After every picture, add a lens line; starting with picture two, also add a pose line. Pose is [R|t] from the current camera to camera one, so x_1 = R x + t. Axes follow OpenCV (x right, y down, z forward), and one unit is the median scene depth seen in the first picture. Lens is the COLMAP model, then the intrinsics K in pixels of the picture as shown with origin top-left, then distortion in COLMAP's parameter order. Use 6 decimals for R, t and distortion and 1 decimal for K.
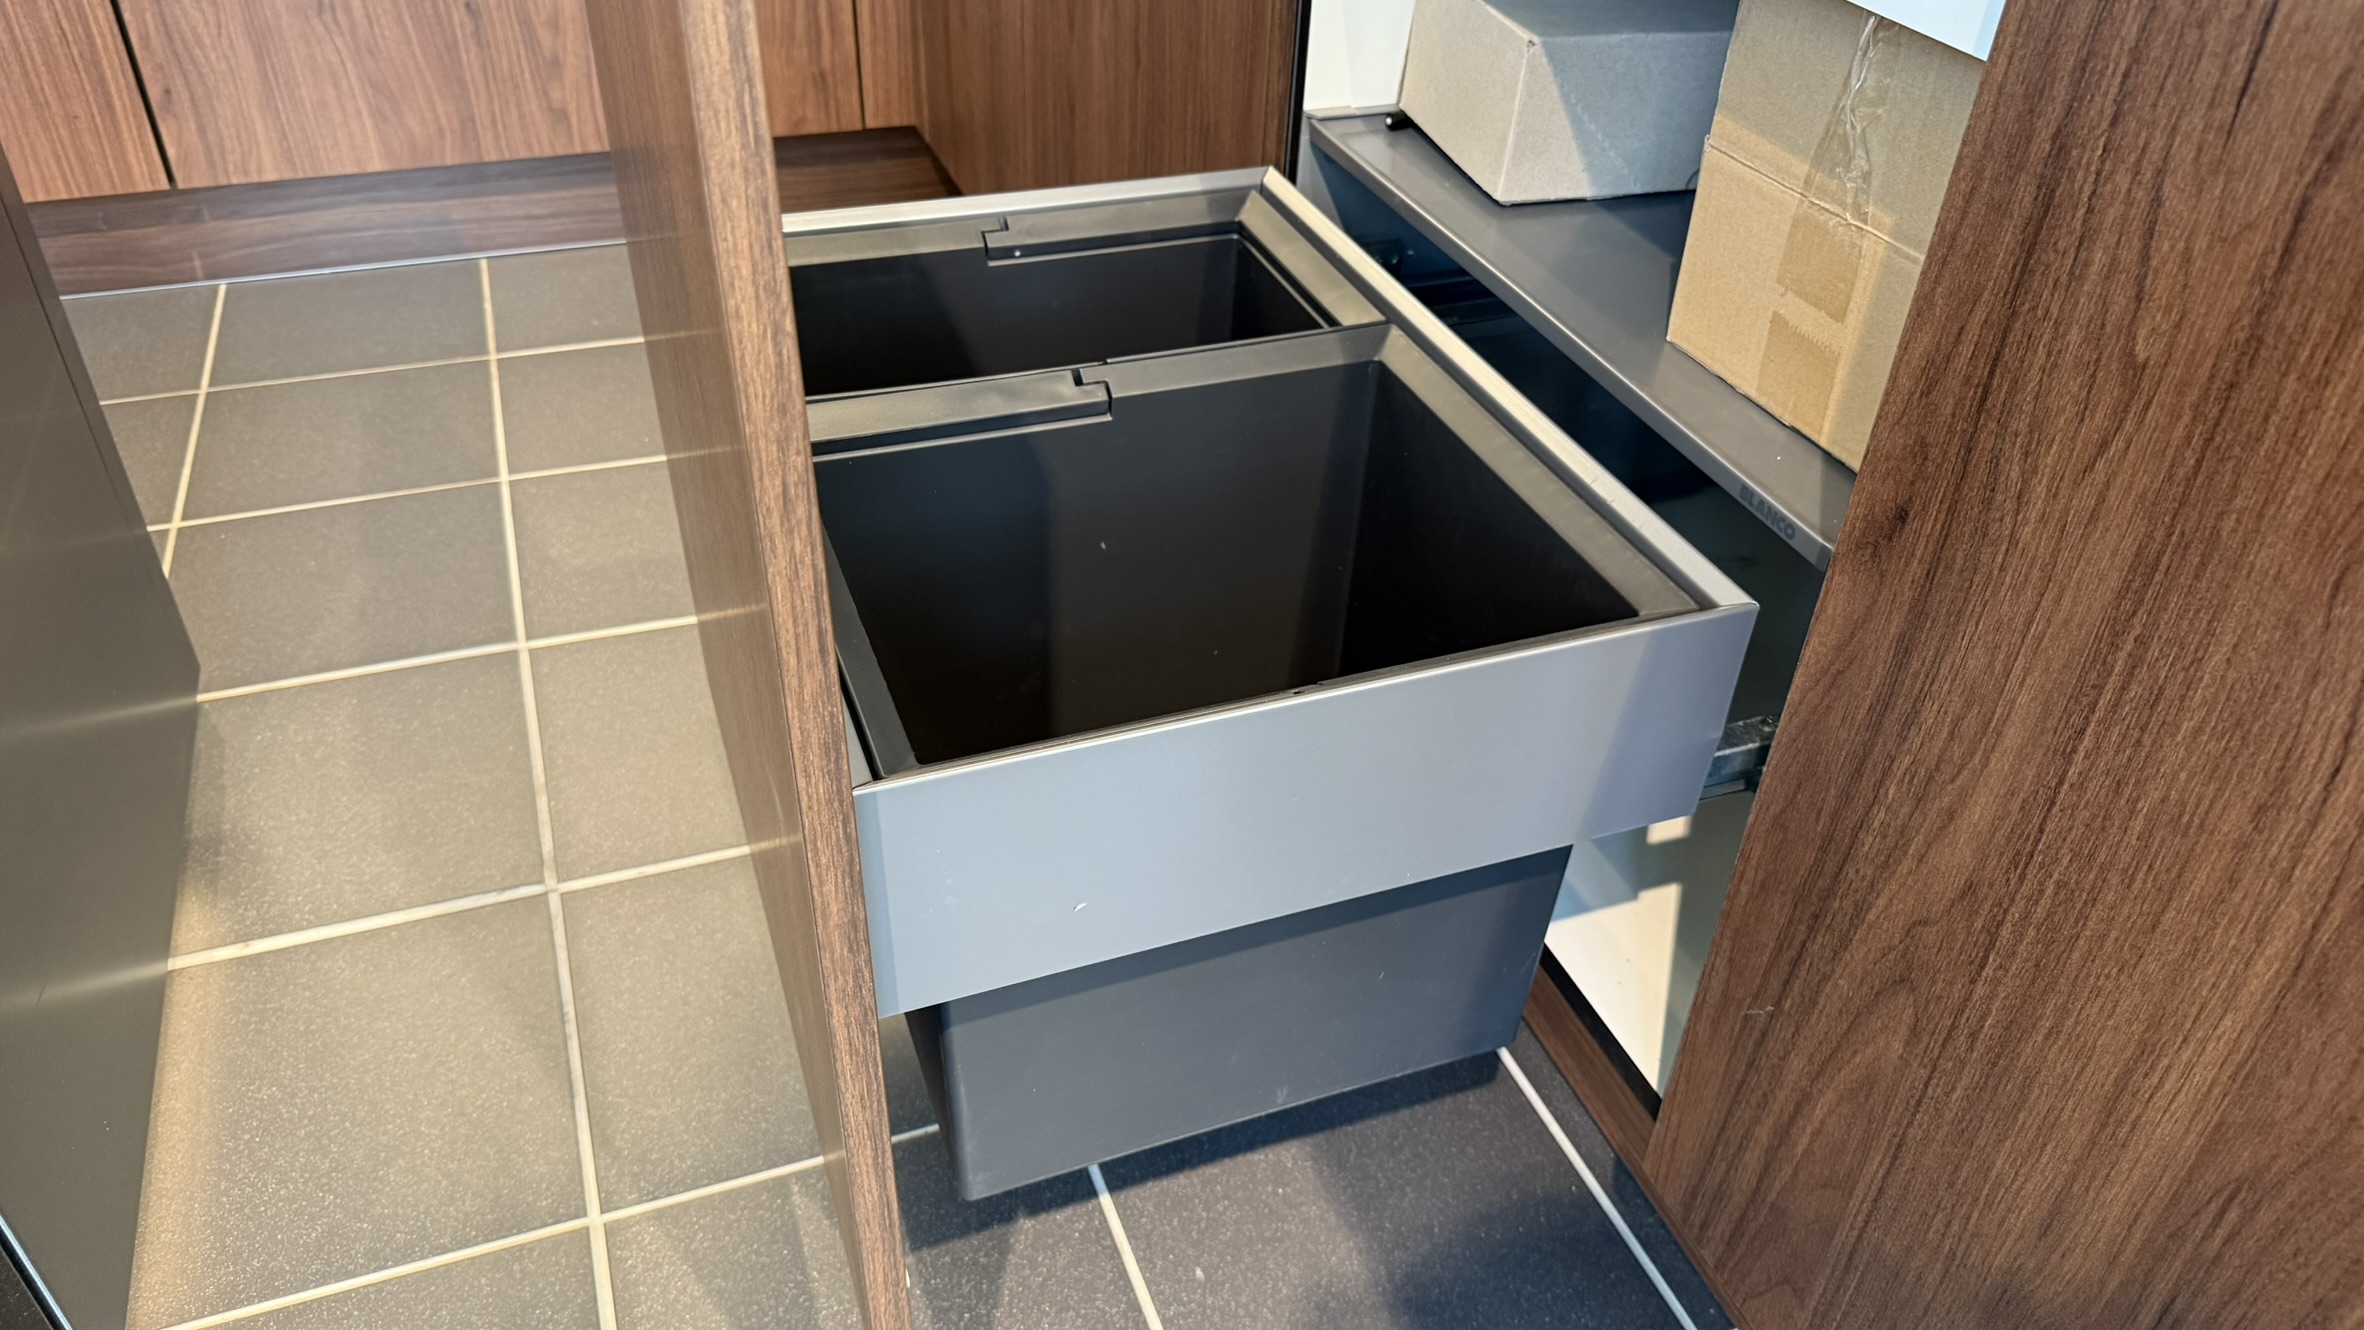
lens RADIAL K [[1675.5, 0, 1175.3], [0, 1675.5, 672.3], [0, 0, 1]] dist [0.028520, -0.042229]
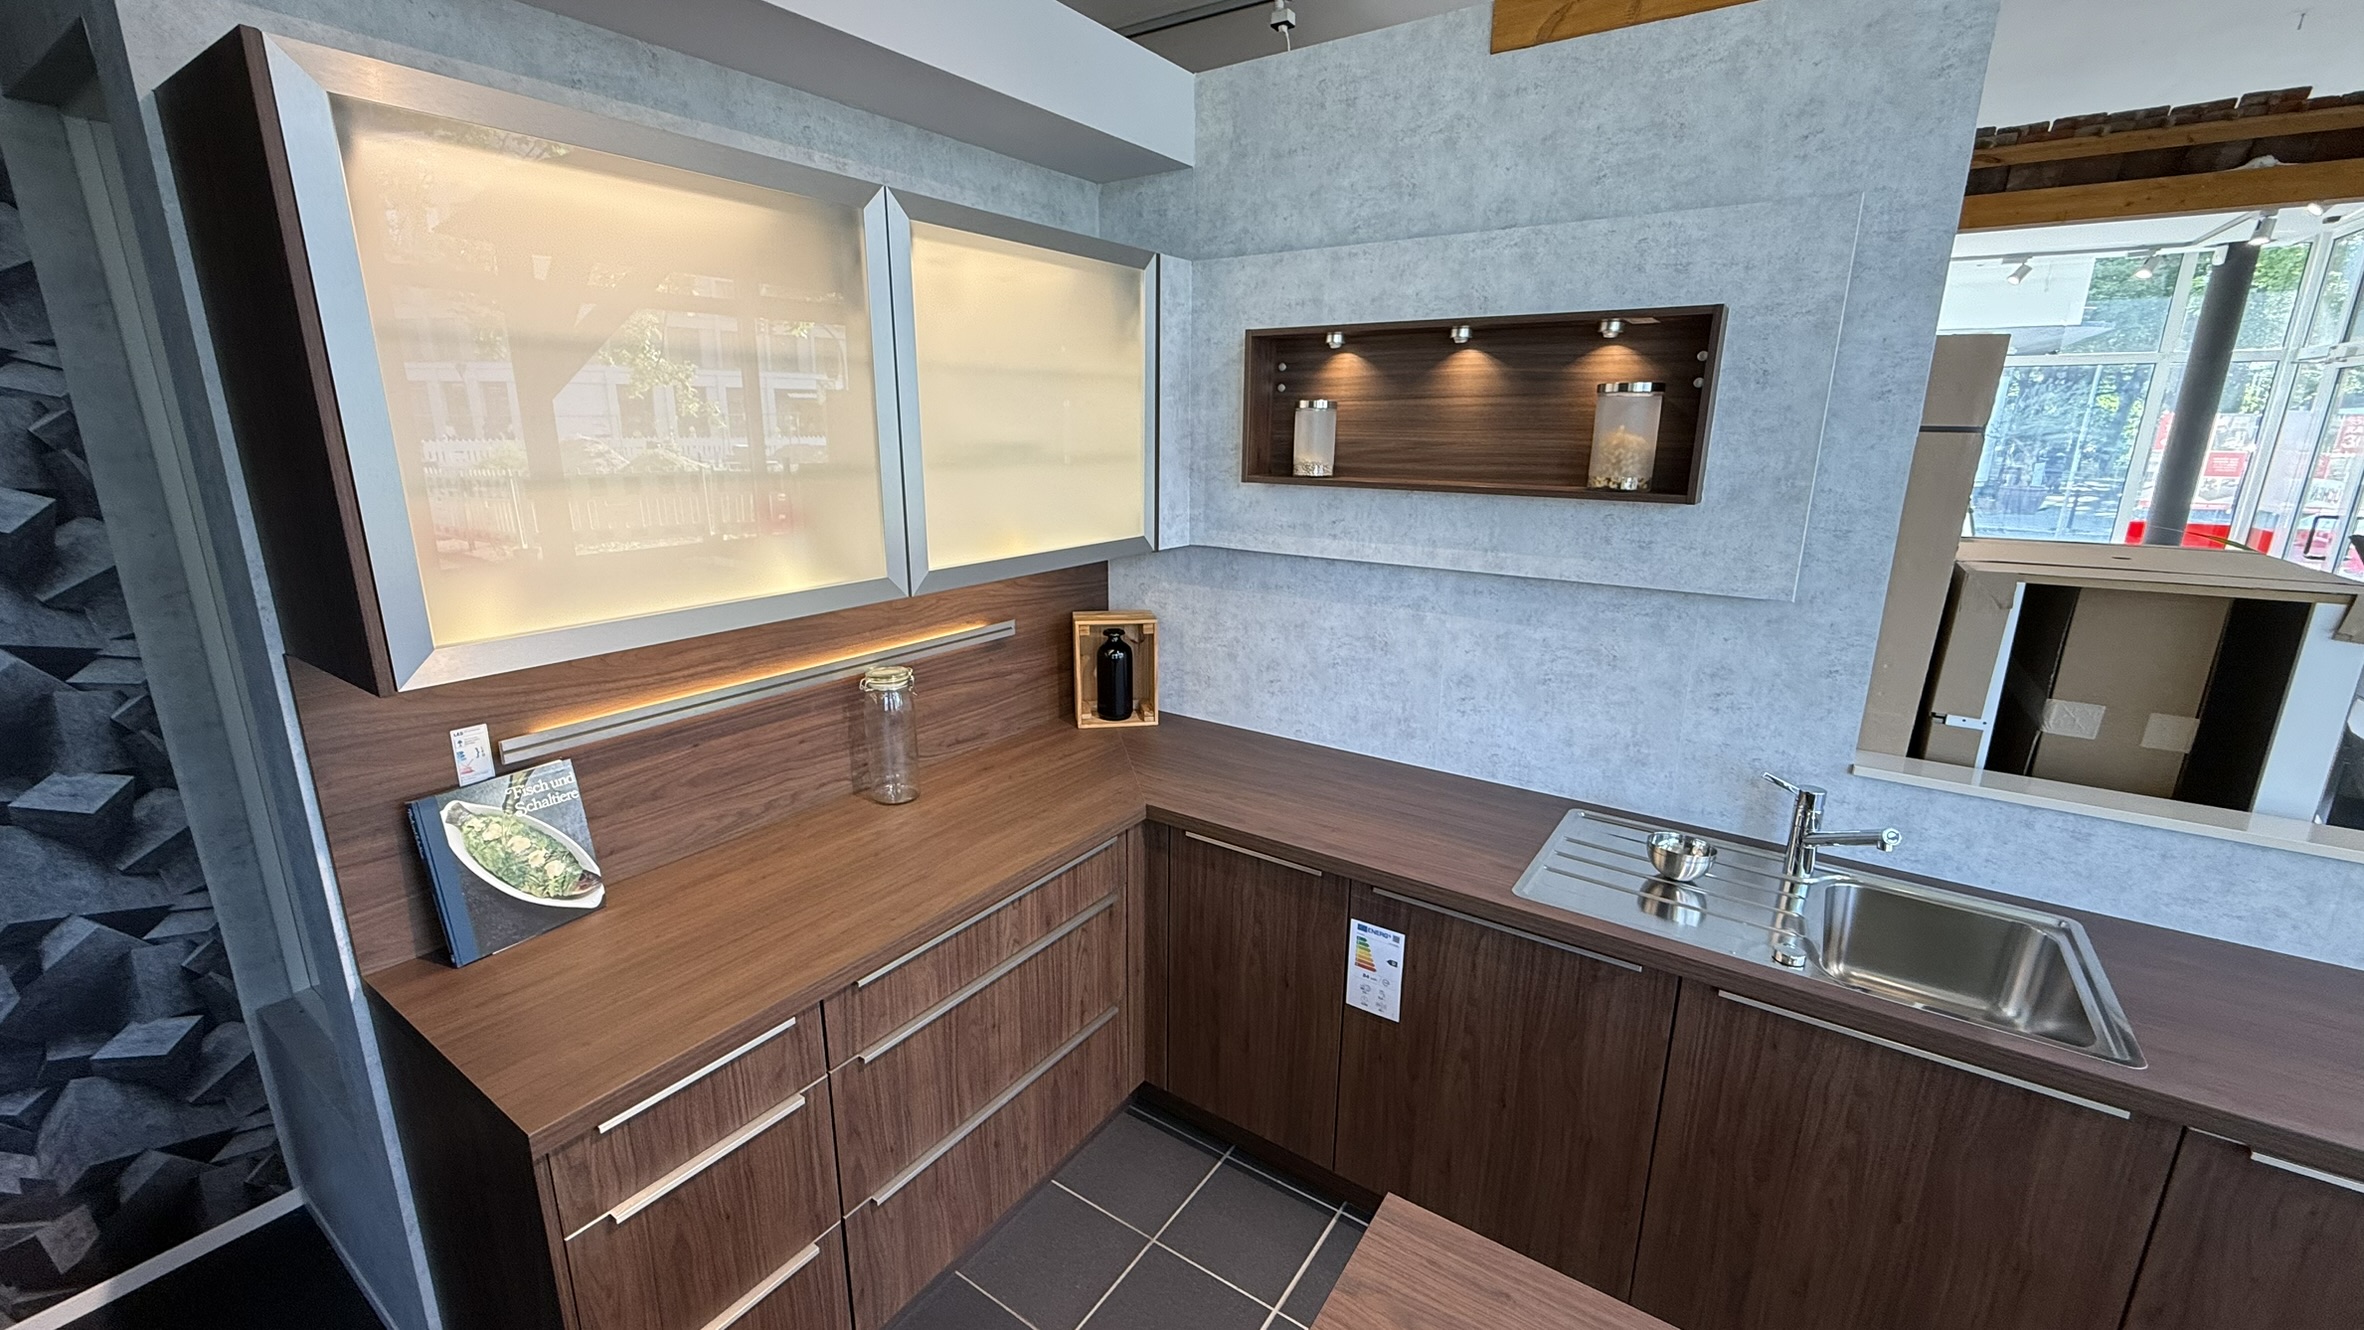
lens RADIAL K [[943.0, 0, 1175.0], [0, 943.0, 662.3], [0, 0, 1]] dist [0.001115, -0.000556]
pose [[0.818568, -0.167447, 0.549461, -0.700761], [0.358885, 0.895970, -0.261610, -0.503024], [-0.448495, 0.411339, 0.793506, -0.078452]]
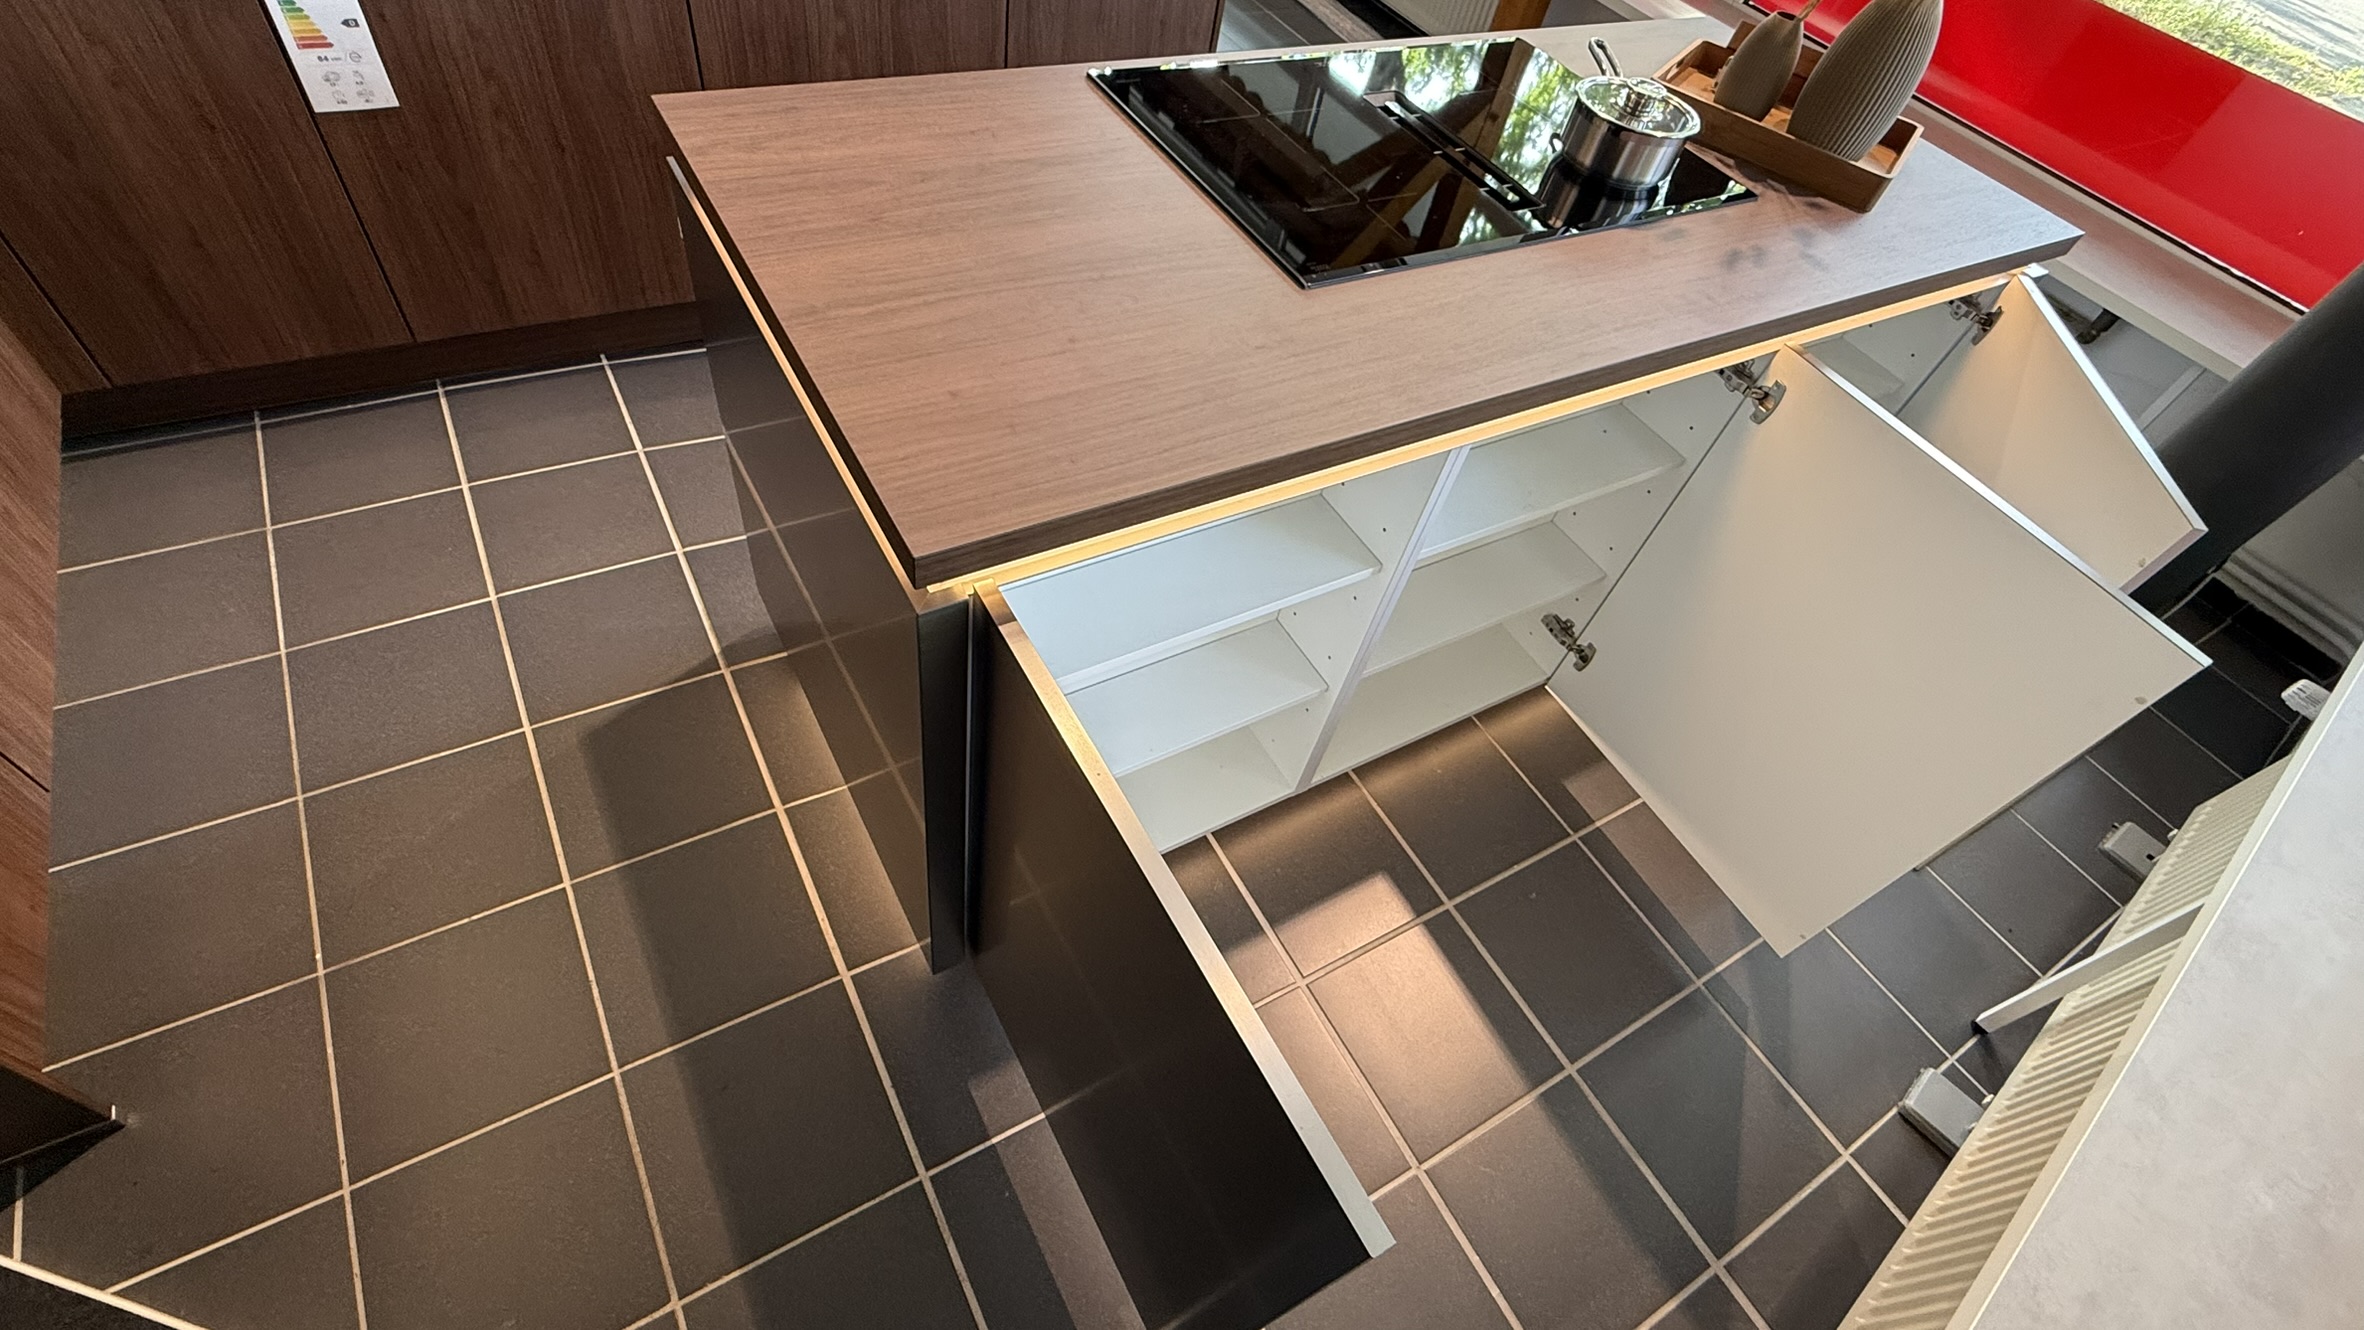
lens RADIAL K [[1062.7, 0, 1182.6], [0, 1062.7, 666.9], [0, 0, 1]] dist [0.001056, -0.000856]
pose [[-0.159526, -0.801784, 0.575928, -1.024880], [0.450100, 0.460158, 0.765287, -0.511558], [-0.878613, 0.381309, 0.287476, 0.087771]]
